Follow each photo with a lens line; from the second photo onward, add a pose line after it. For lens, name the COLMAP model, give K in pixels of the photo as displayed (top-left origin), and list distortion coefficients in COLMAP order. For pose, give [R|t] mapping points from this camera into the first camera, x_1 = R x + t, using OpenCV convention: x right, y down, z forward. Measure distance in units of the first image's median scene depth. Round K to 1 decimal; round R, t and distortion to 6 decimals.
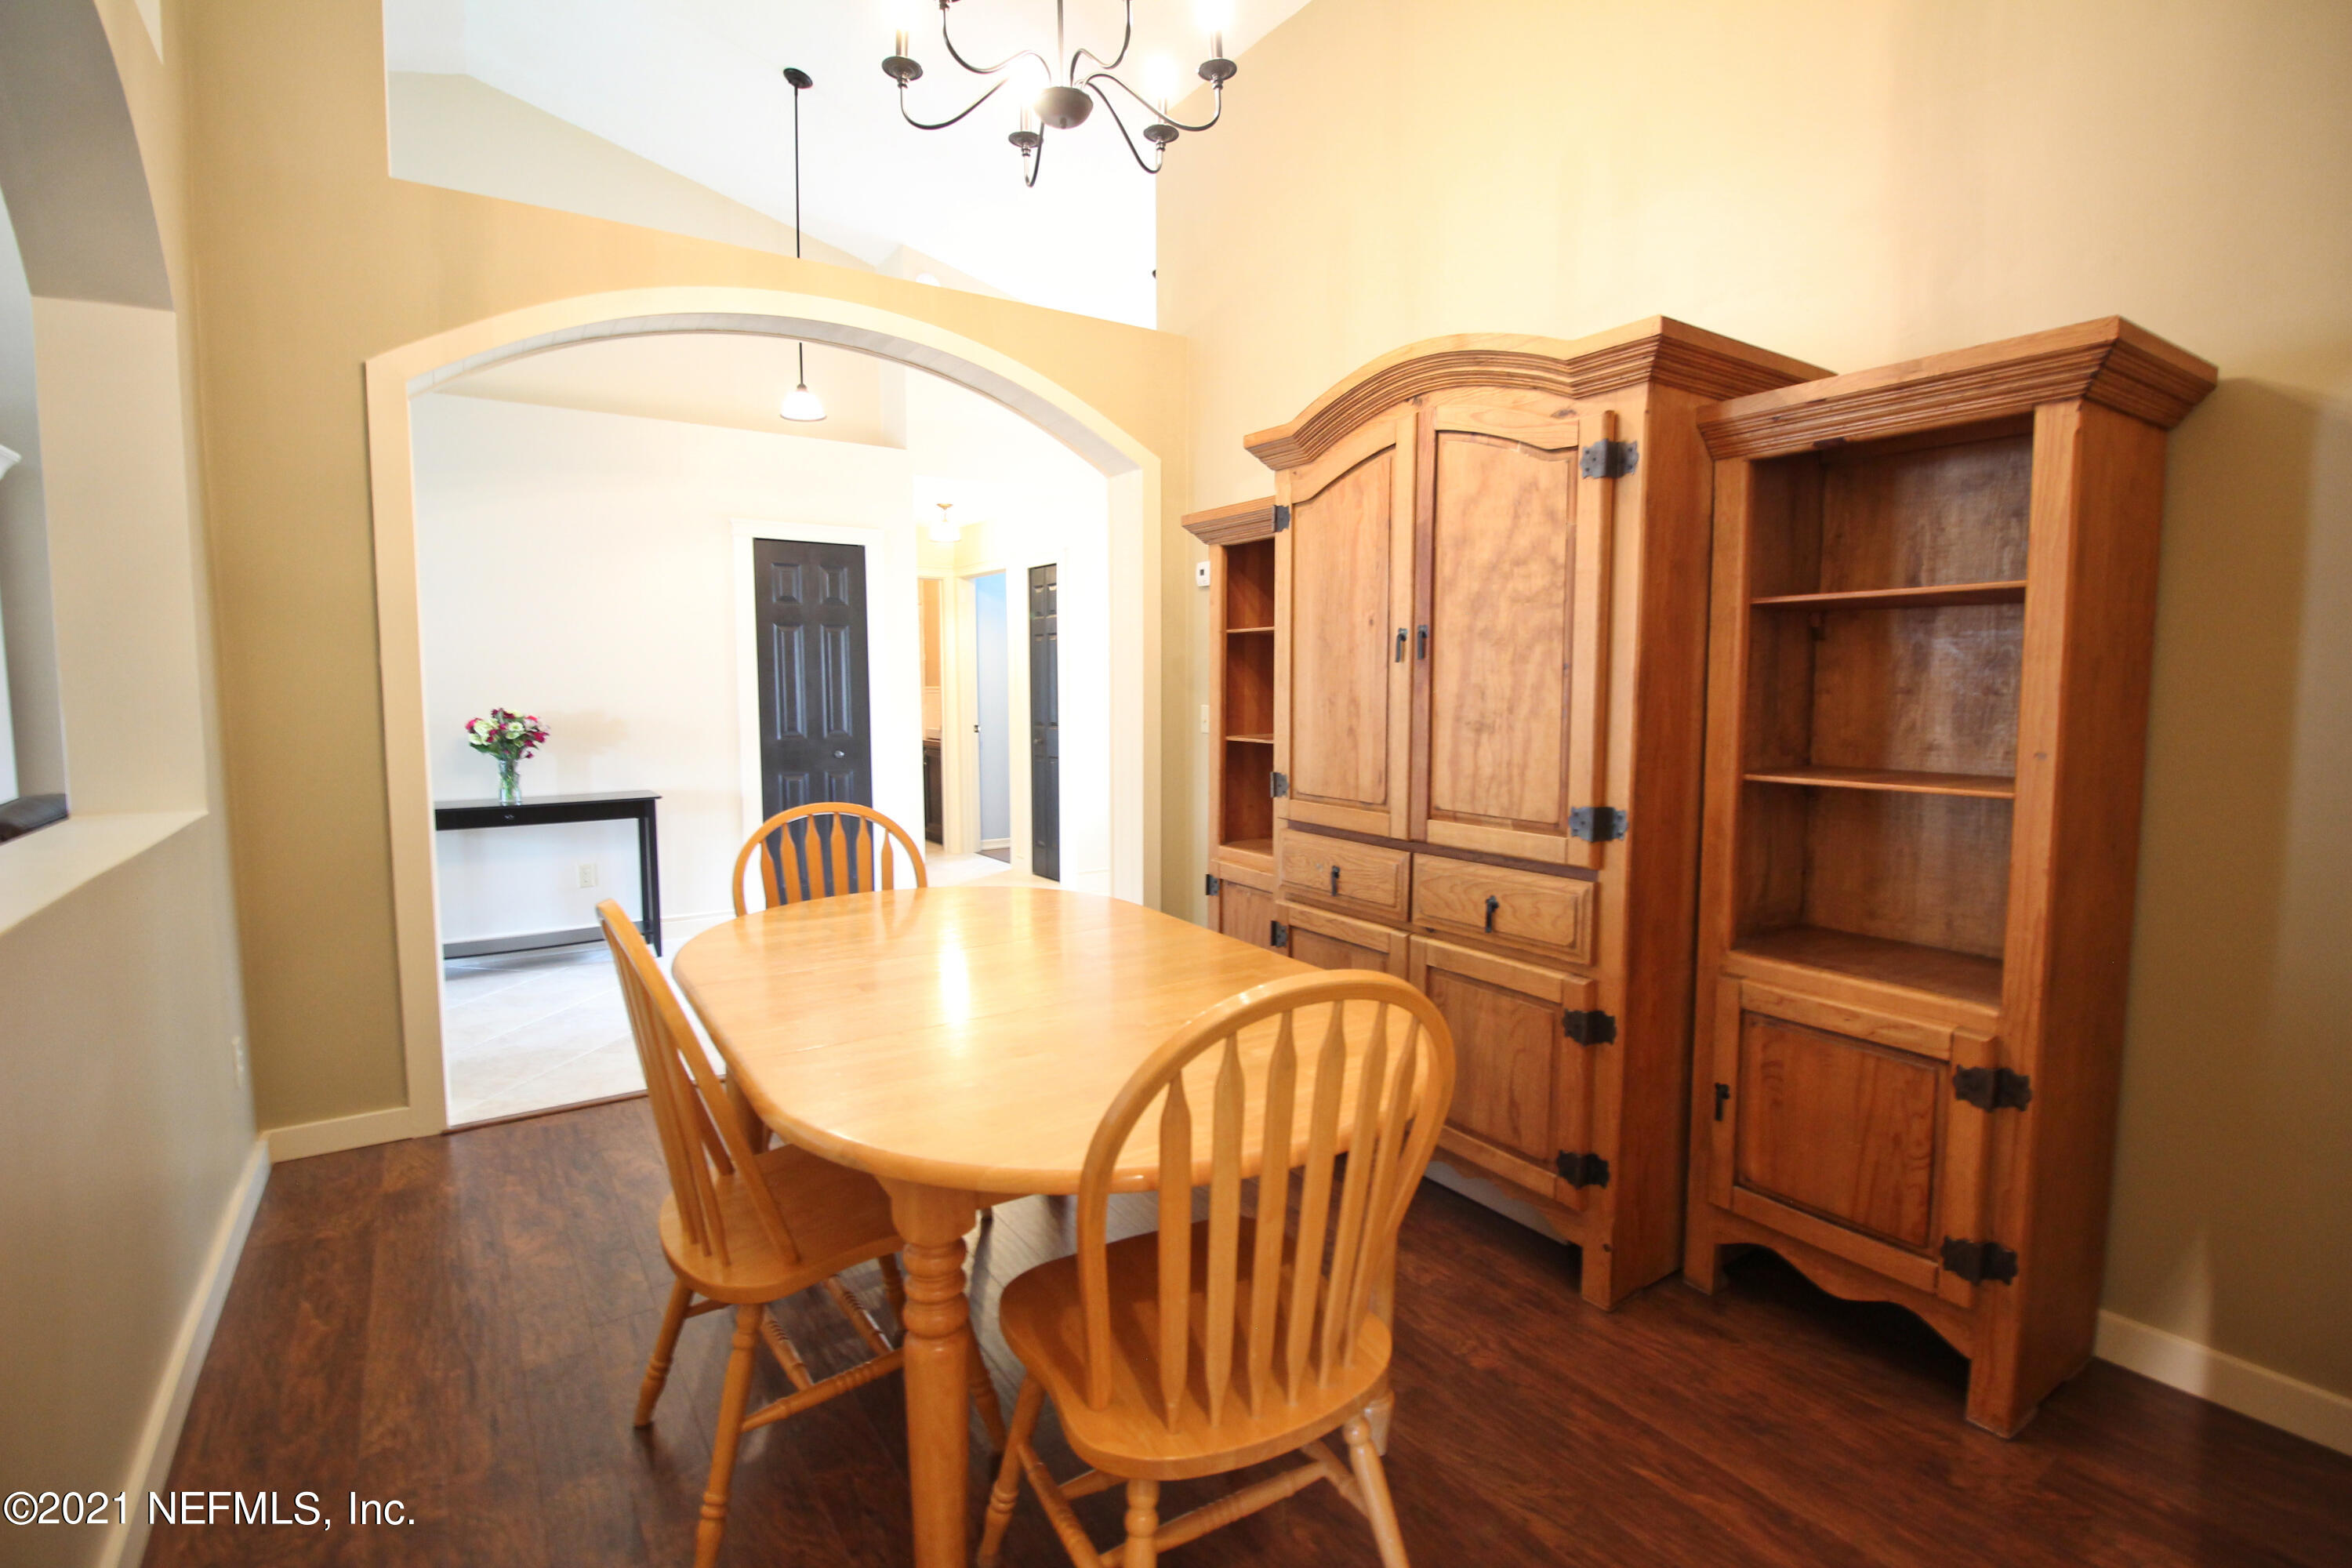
lens RADIAL K [[1097.5, 0, 1188.8], [0, 1097.5, 779.7], [0, 0, 1]] dist [-0.002512, -0.011512]
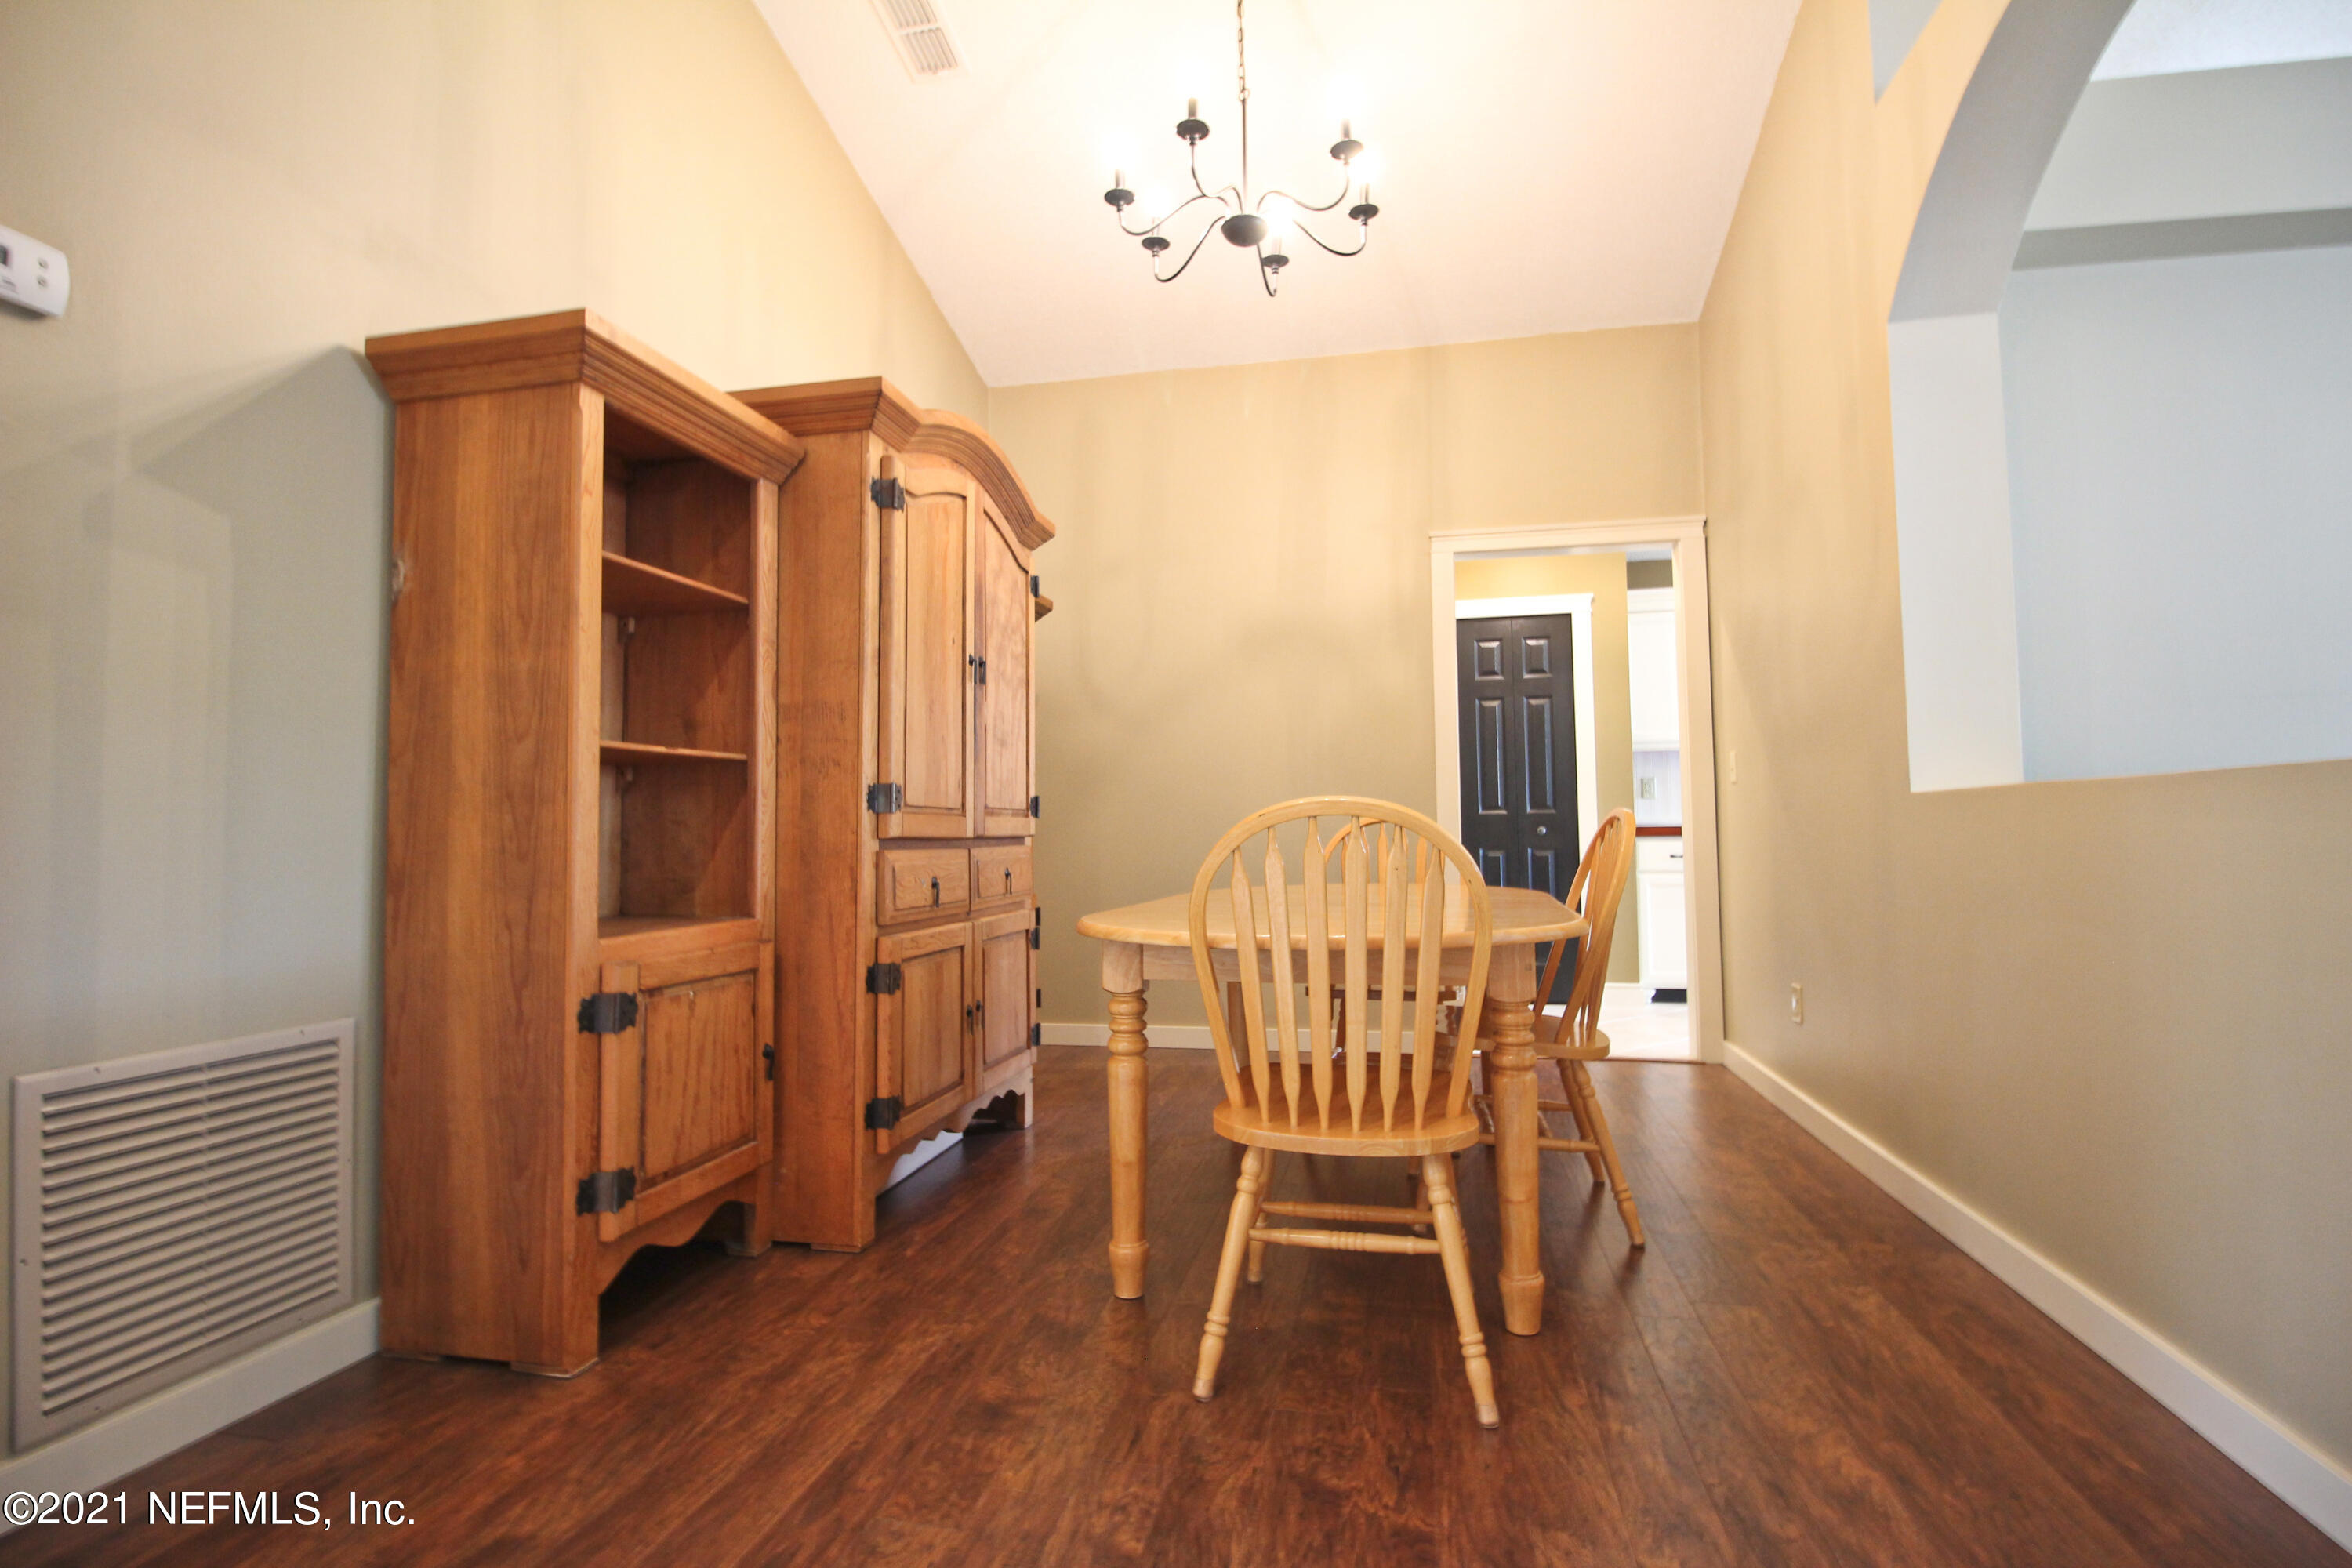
lens RADIAL K [[1097.5, 0, 1189.9], [0, 1097.5, 779.3], [0, 0, 1]] dist [-0.002512, -0.011512]
pose [[-0.688456, 0.044838, 0.723890, -0.784511], [0.075713, 0.997077, 0.010248, -0.001061], [-0.721315, 0.061863, -0.689839, 1.606377]]
